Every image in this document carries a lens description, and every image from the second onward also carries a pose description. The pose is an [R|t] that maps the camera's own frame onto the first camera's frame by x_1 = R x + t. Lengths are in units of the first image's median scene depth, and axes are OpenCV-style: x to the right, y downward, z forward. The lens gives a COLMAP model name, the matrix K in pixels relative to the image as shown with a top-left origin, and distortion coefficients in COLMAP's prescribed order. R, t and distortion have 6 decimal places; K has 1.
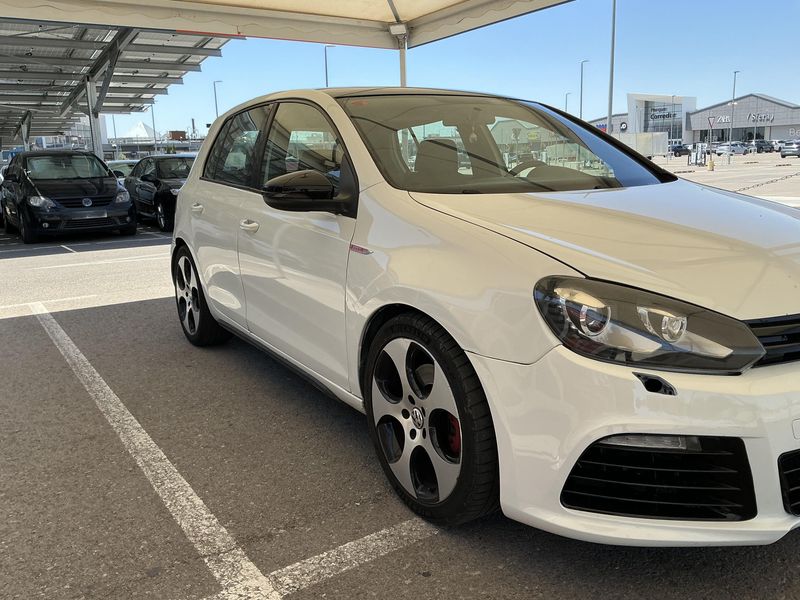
lens RADIAL K [[665.9, 0, 402.2], [0, 665.9, 298.3], [0, 0, 1]] dist [0.014577, -0.039534]
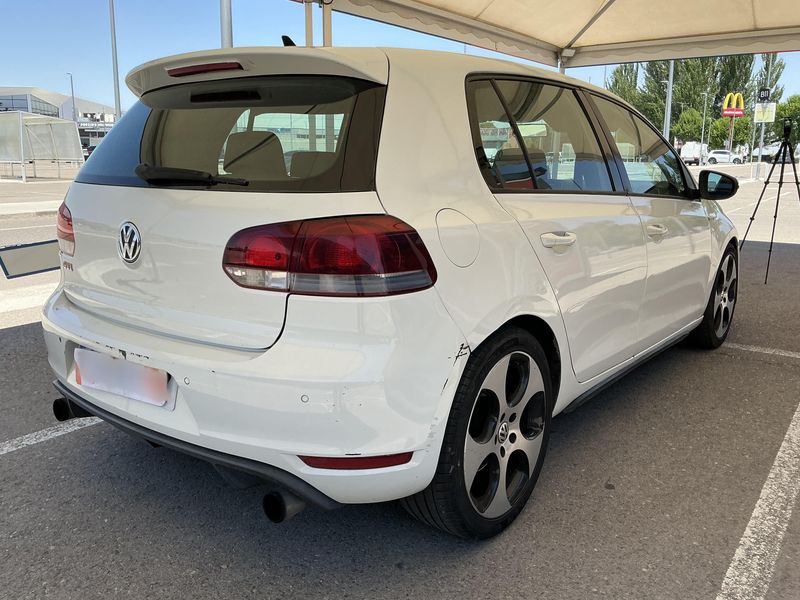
lens RADIAL K [[665.9, 0, 404.4], [0, 665.9, 301.1], [0, 0, 1]] dist [0.014577, -0.039534]
pose [[-0.318877, -0.069700, 0.945230, -0.926757], [0.298713, 0.939076, 0.170019, -0.243865], [-0.899493, 0.336567, -0.278630, 1.445372]]
